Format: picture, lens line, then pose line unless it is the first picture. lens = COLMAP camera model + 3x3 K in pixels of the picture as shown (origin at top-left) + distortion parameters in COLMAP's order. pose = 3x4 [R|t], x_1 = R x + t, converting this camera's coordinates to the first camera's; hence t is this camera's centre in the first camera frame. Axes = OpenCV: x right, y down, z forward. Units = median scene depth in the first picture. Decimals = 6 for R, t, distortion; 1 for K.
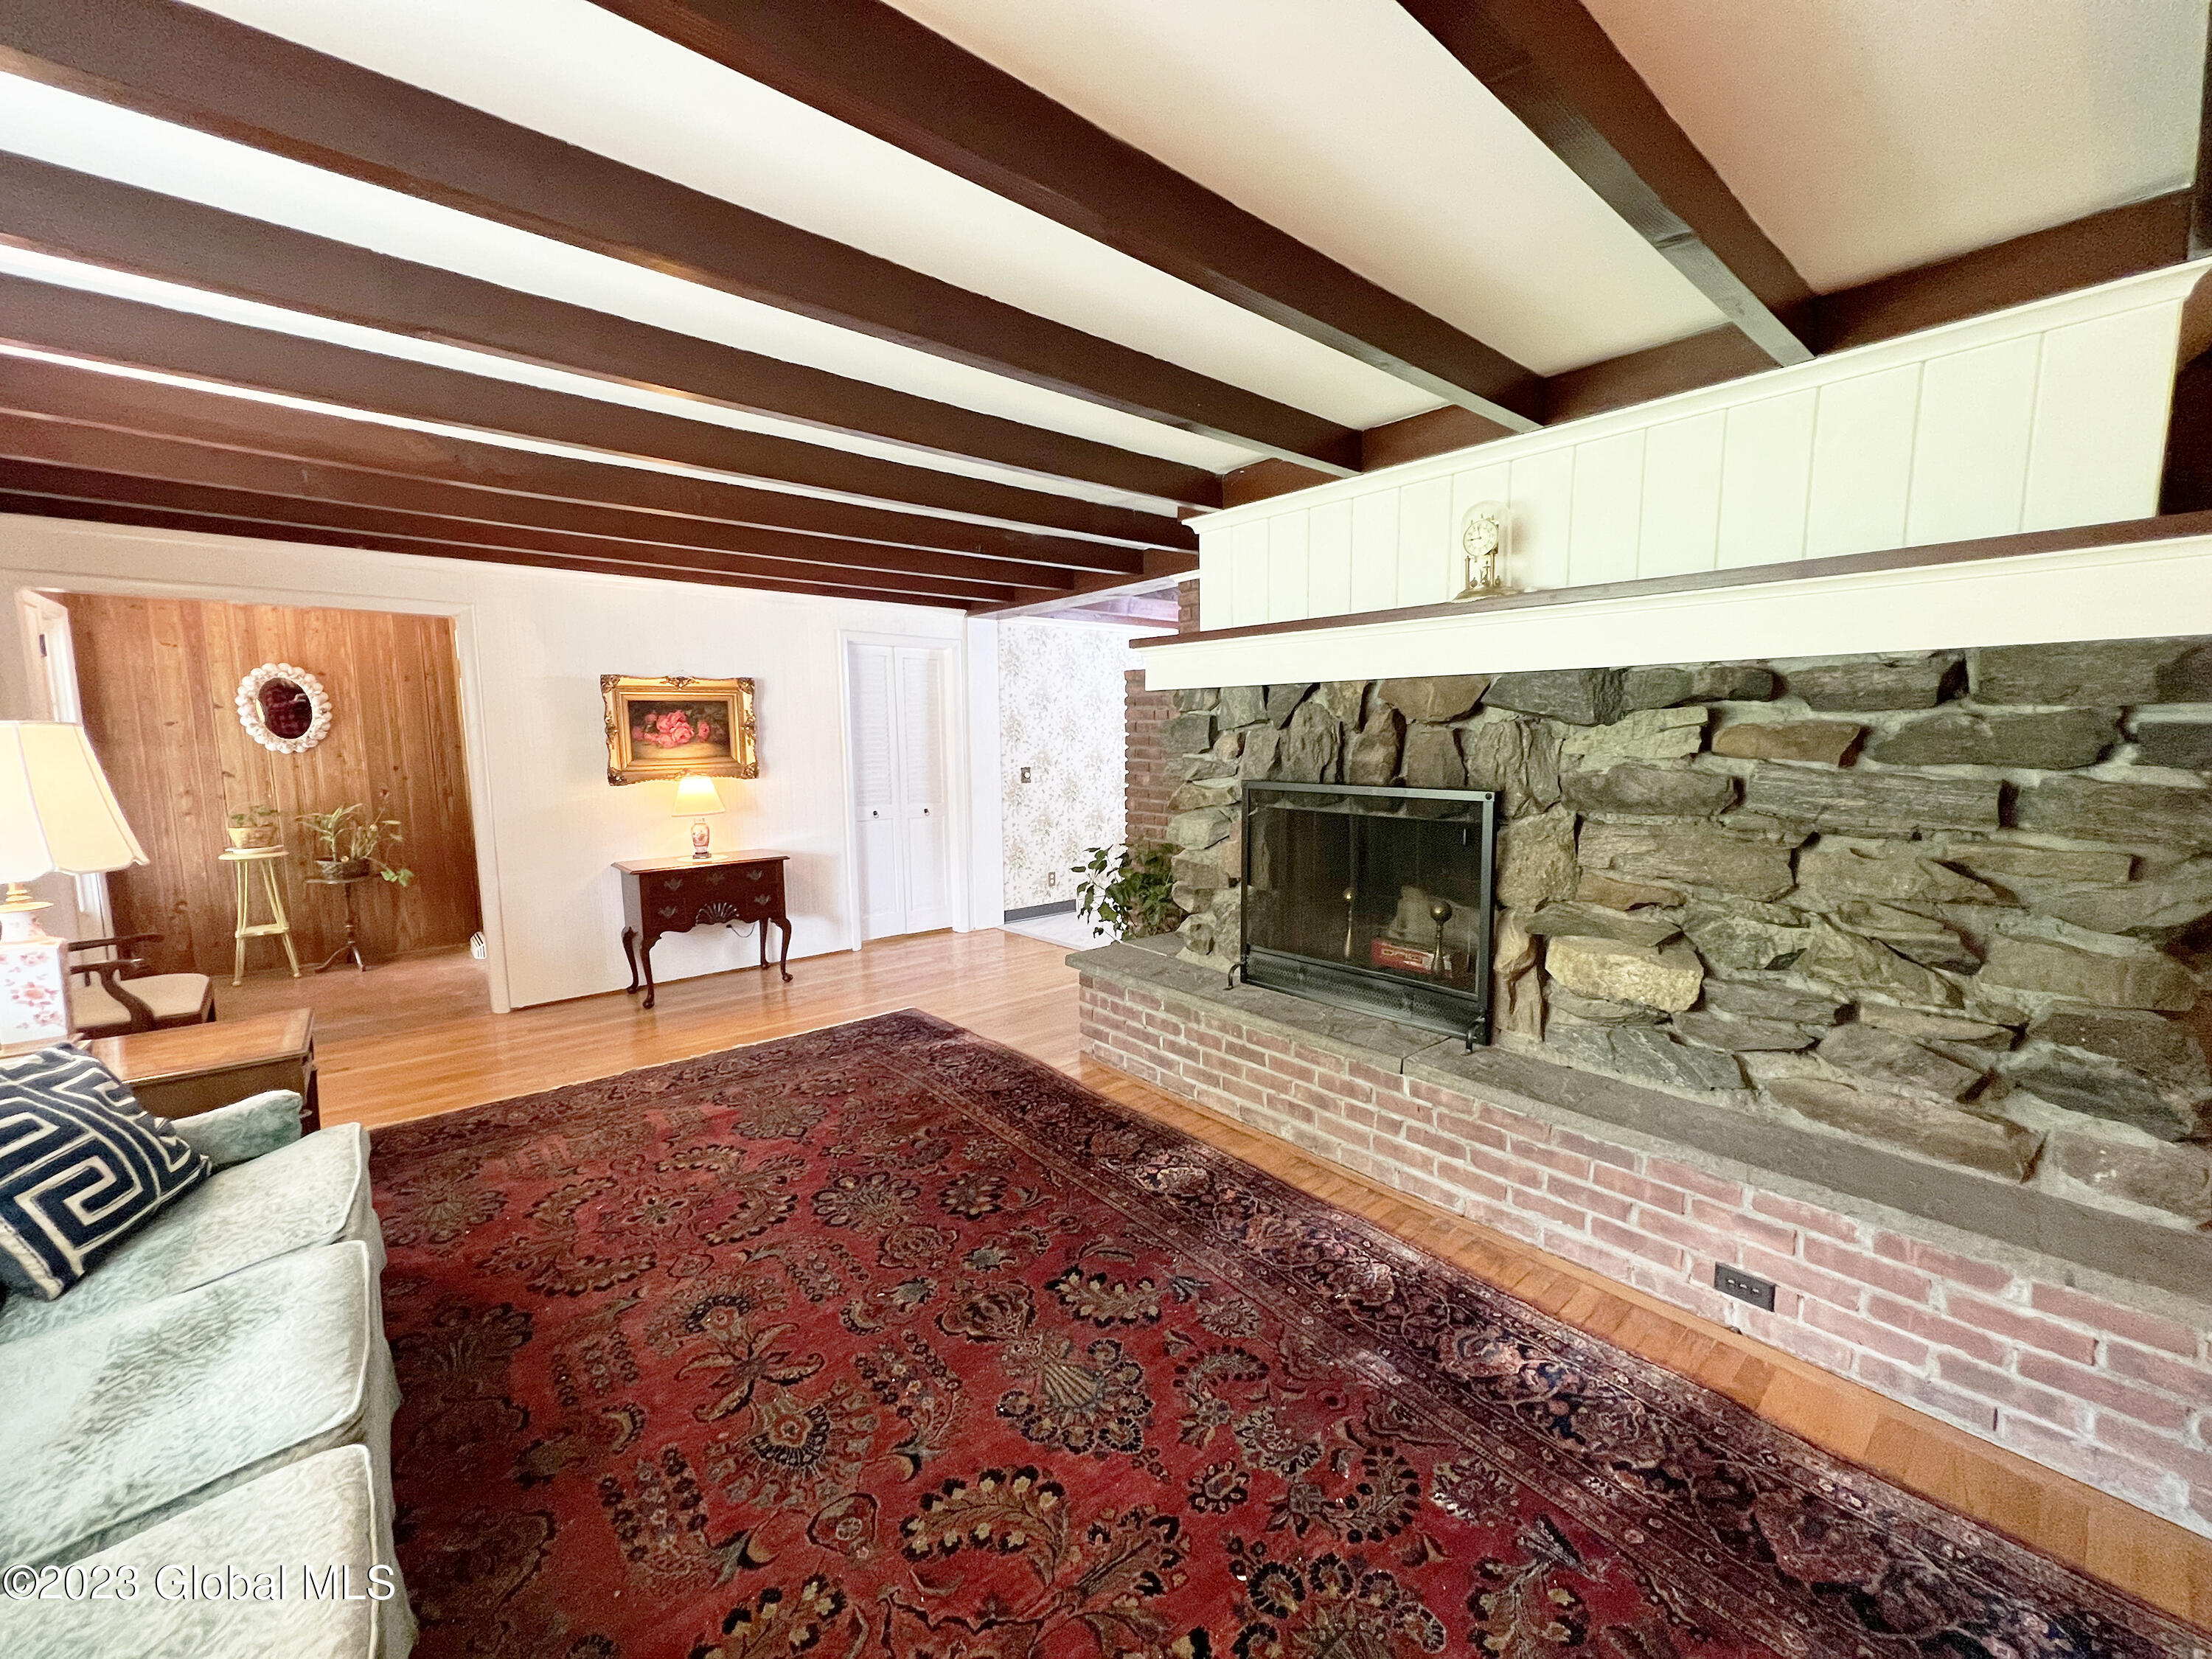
lens RADIAL K [[884.0, 0, 1104.1], [0, 884.0, 834.3], [0, 0, 1]] dist [0.000375, 0.000016]
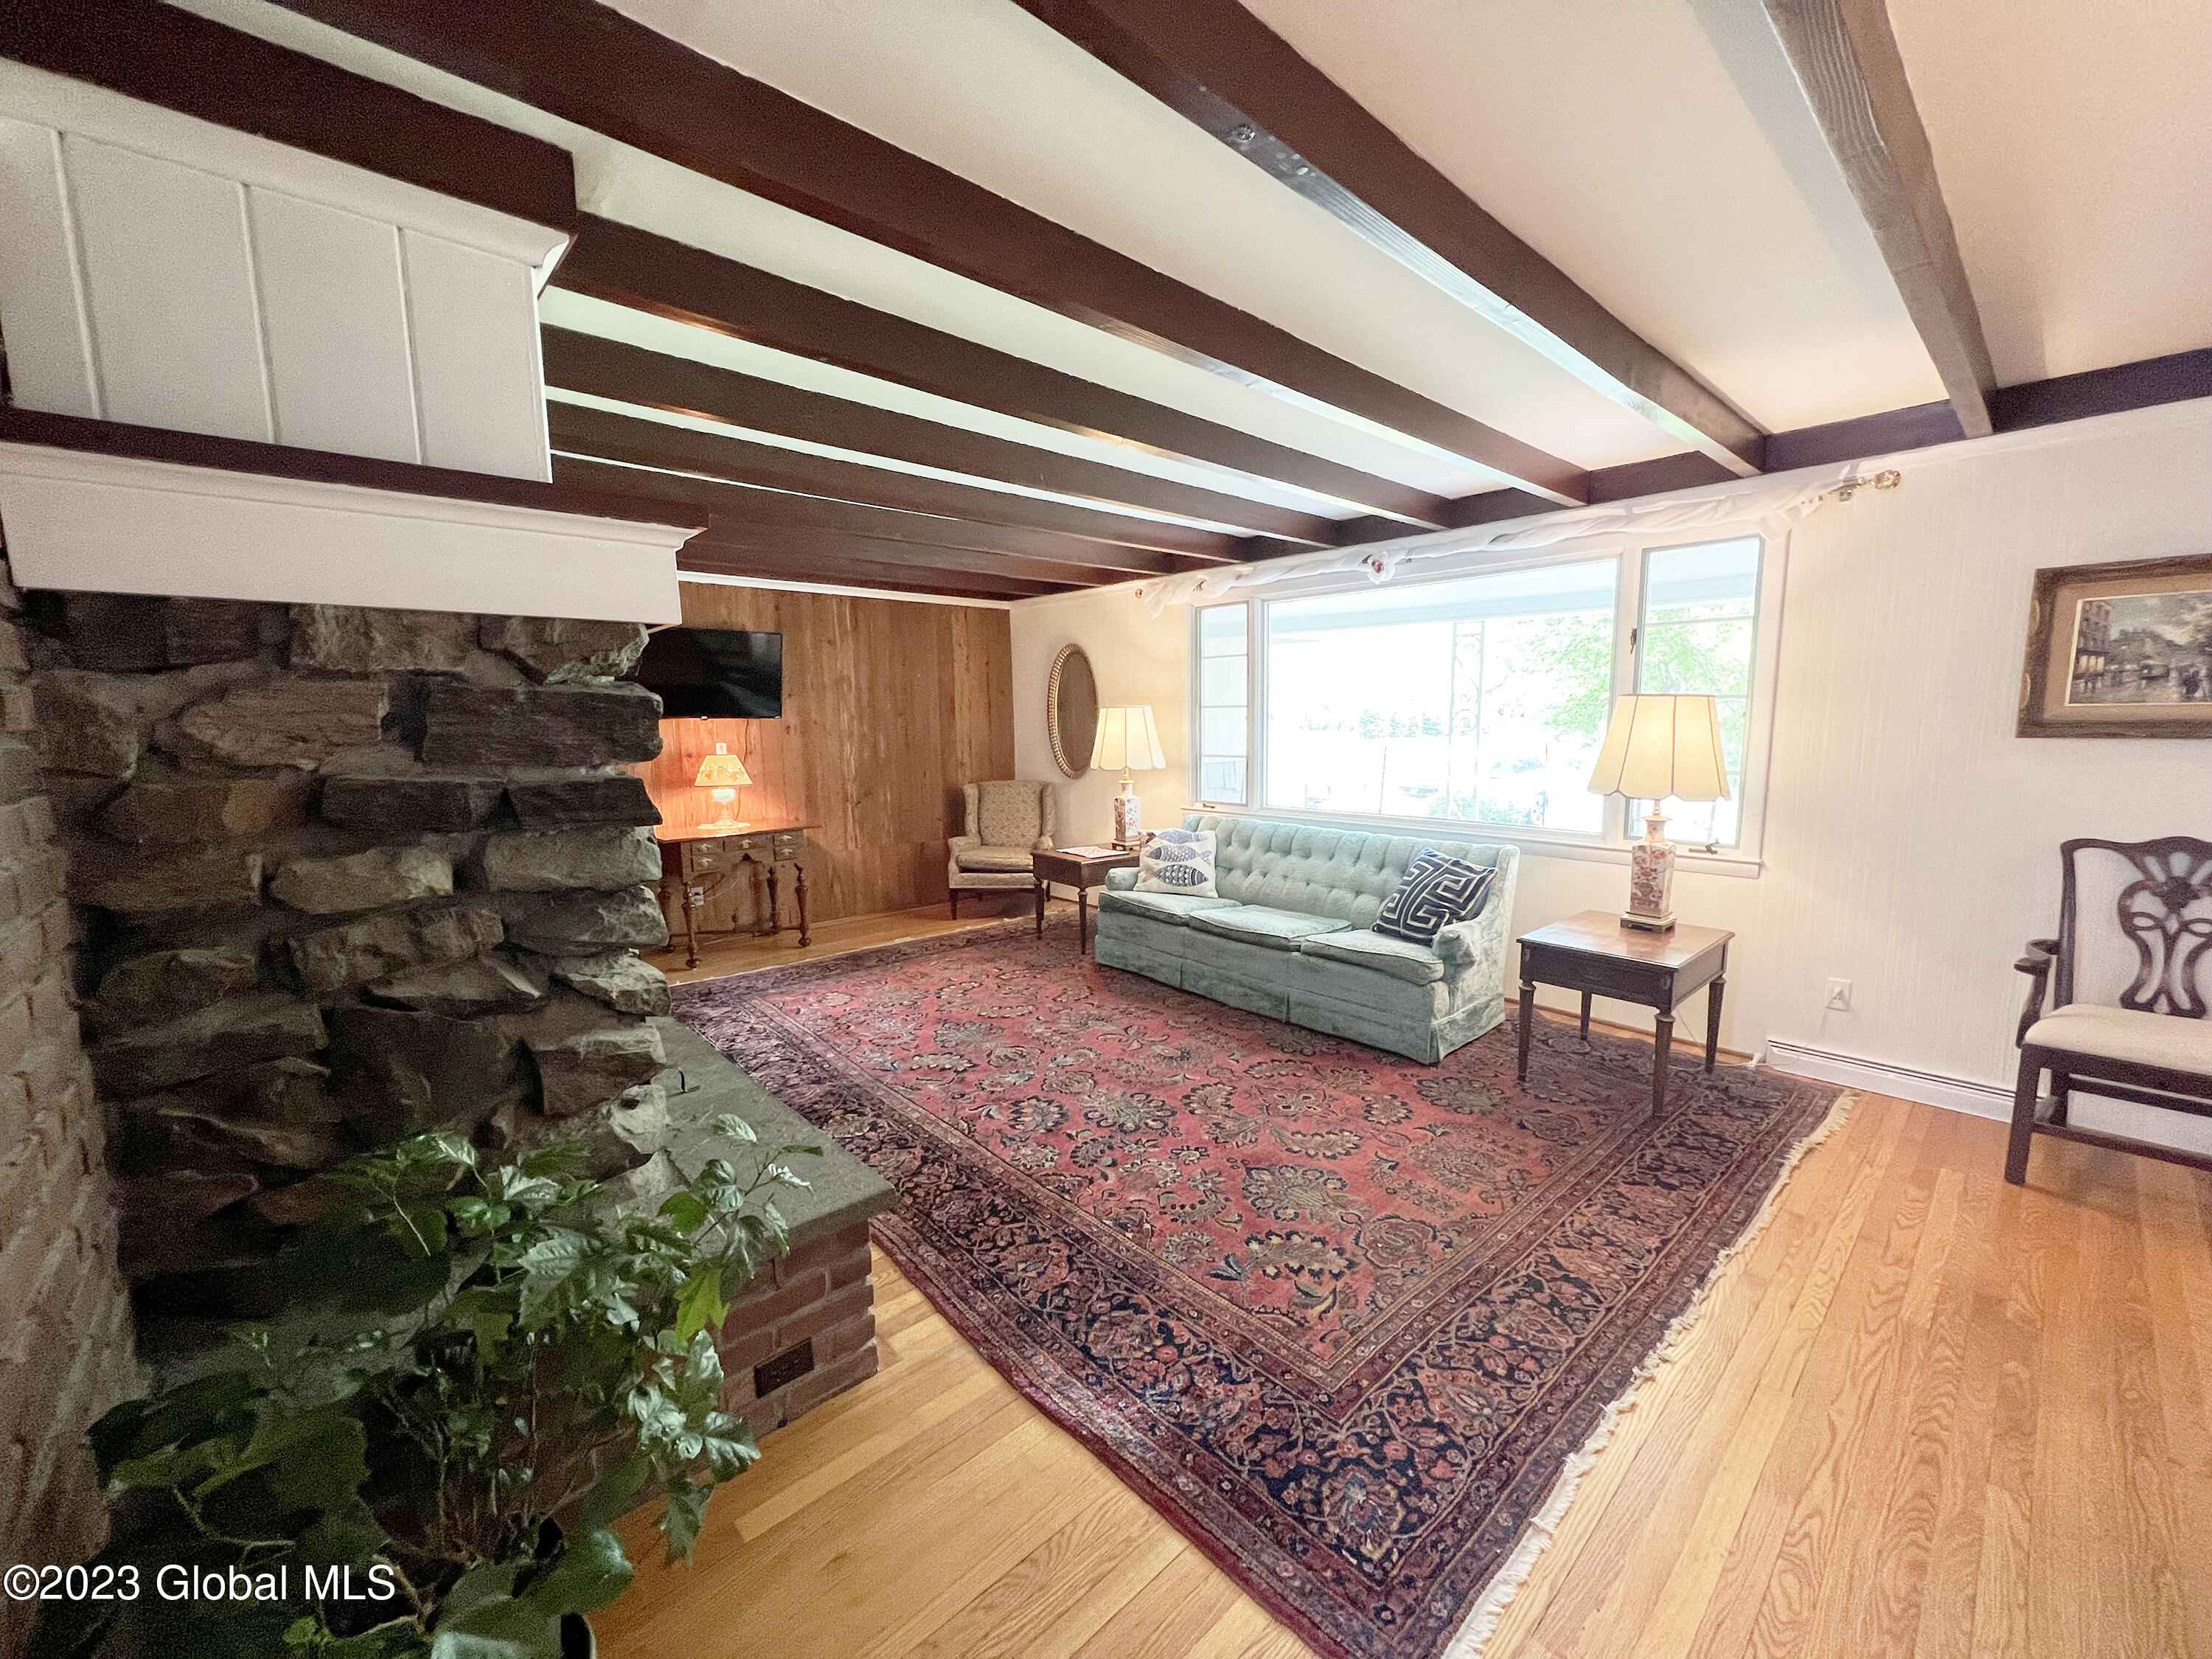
lens RADIAL K [[884.0, 0, 1107.7], [0, 884.0, 830.1], [0, 0, 1]] dist [0.000375, 0.000016]
pose [[-0.999224, 0.024893, -0.030538, -0.210089], [0.016836, 0.970558, 0.240280, -0.224086], [0.035620, 0.239579, -0.970223, 1.995195]]
